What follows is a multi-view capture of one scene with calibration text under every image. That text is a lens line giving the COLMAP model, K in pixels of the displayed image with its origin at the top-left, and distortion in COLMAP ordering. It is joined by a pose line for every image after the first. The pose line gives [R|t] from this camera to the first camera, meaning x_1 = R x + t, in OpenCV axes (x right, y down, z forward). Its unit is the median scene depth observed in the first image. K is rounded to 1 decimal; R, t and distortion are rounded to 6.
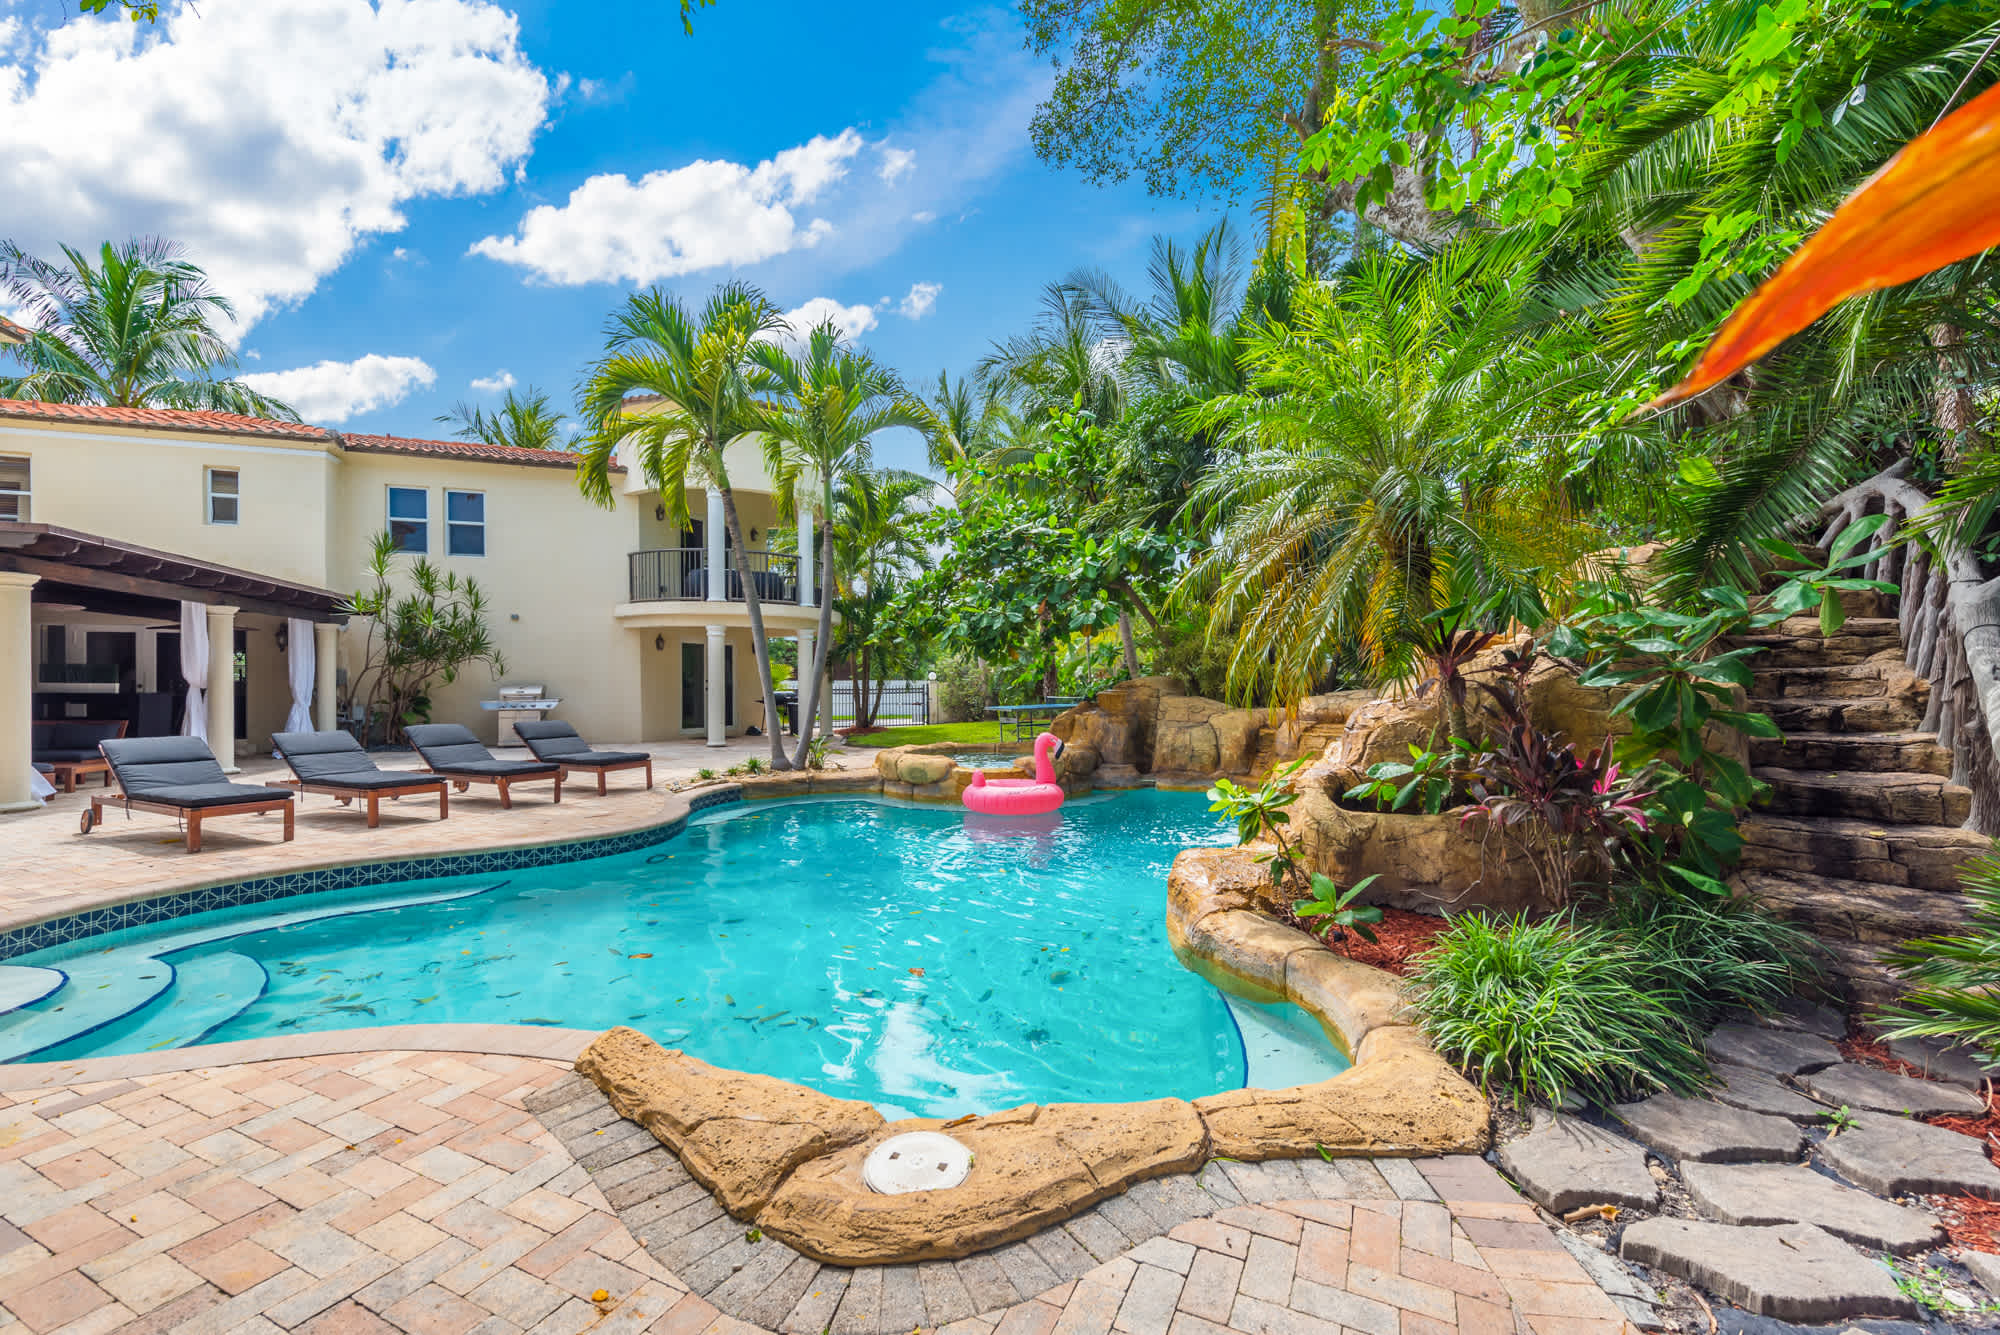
lens RADIAL K [[818.8, 0, 1000.0], [0, 818.8, 667.5], [0, 0, 1]] dist [0.013430, 0.000039]
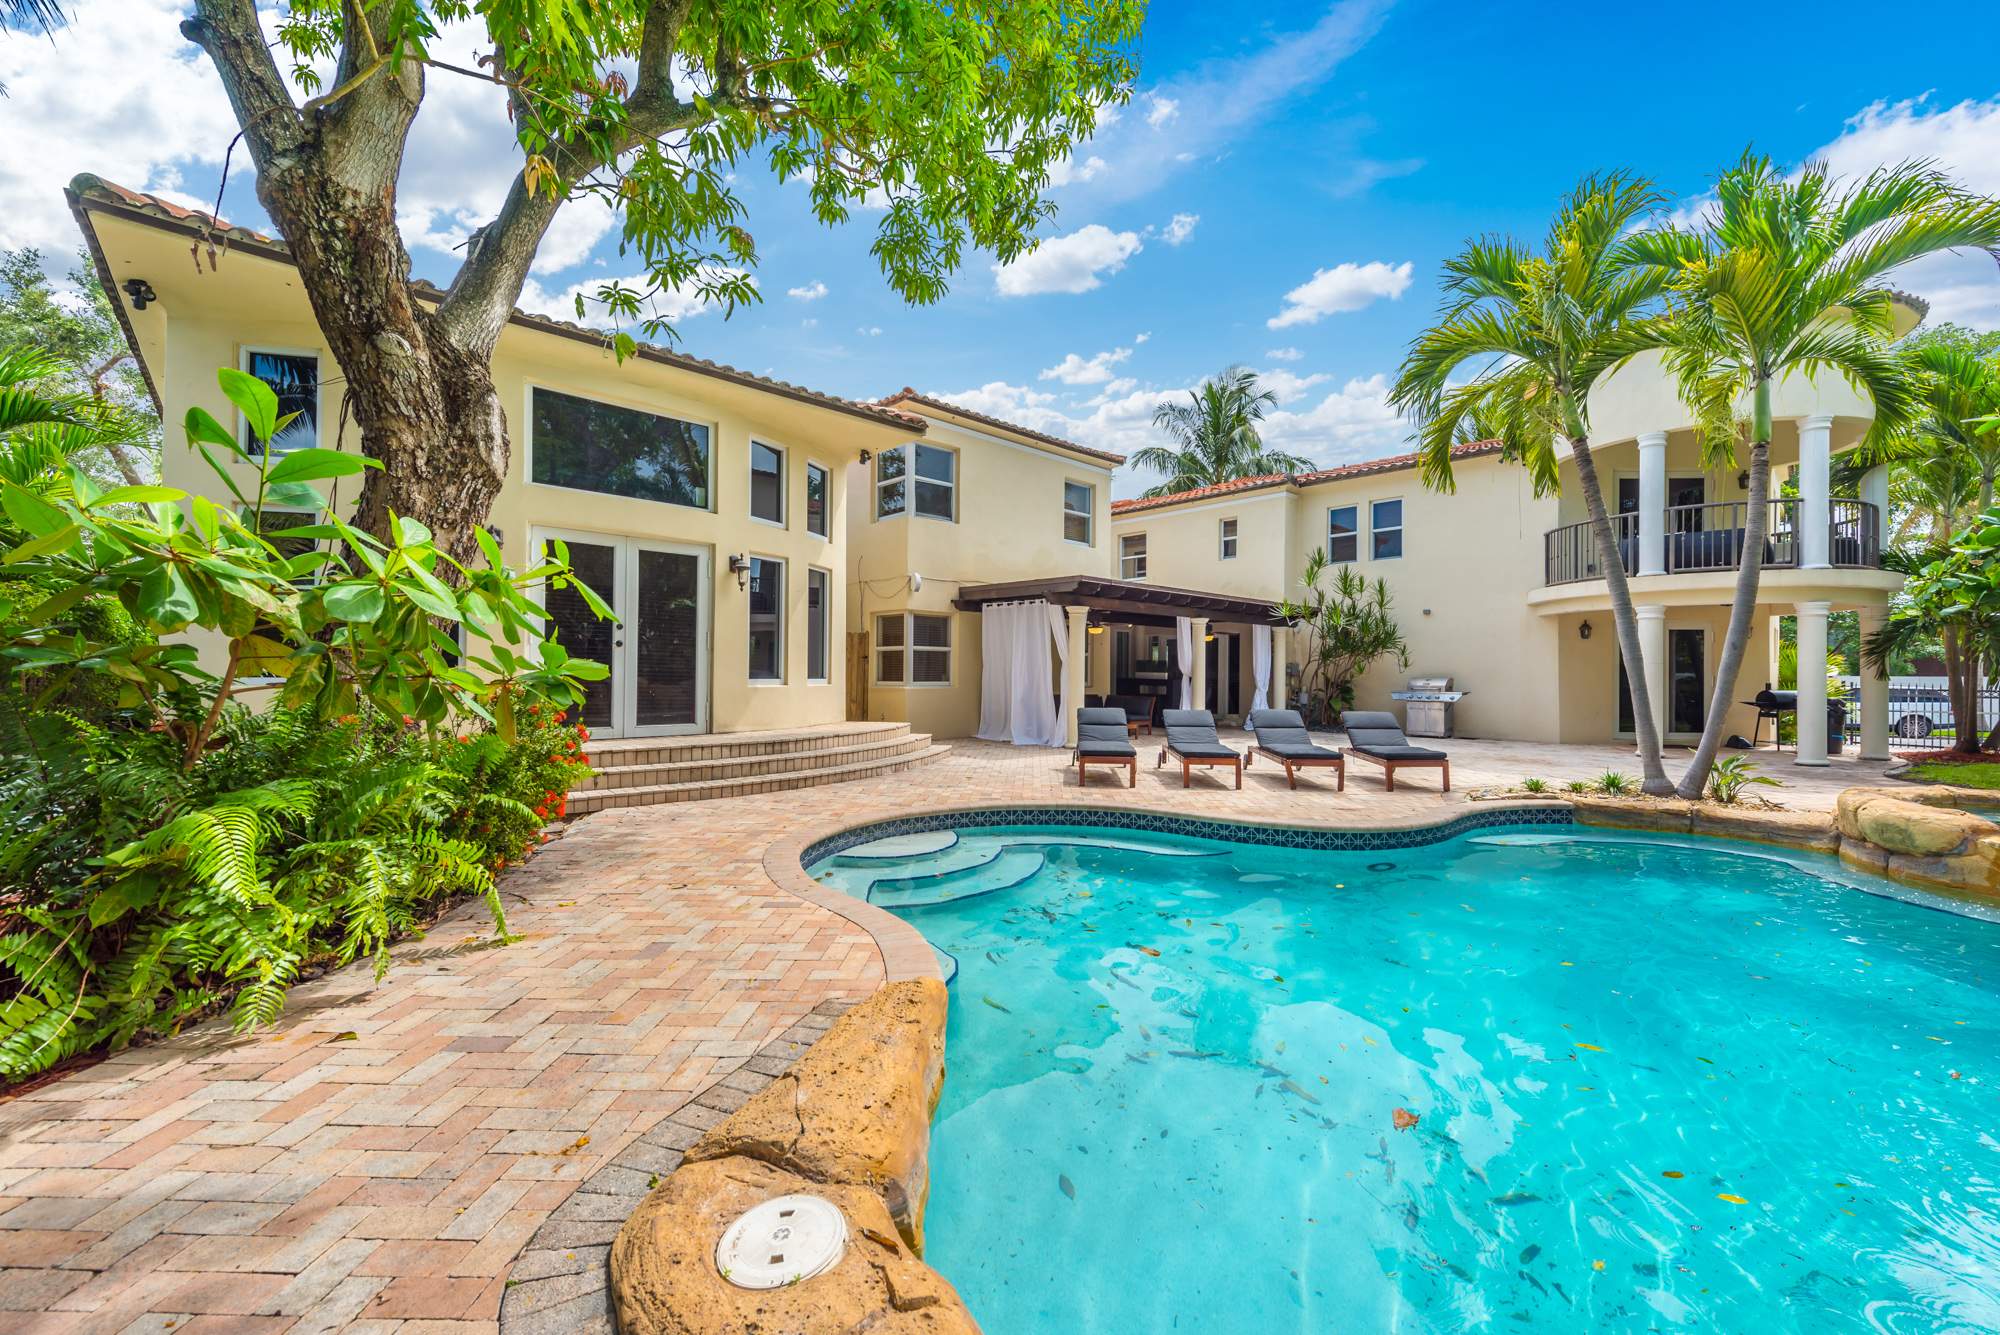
lens RADIAL K [[779.4, 0, 998.8], [0, 779.4, 650.9], [0, 0, 1]] dist [0.018657, -0.000182]
pose [[0.422271, -0.019326, -0.906264, 0.089808], [0.007874, 0.999813, -0.017652, 0.001593], [0.906435, 0.000317, 0.422344, 0.103638]]
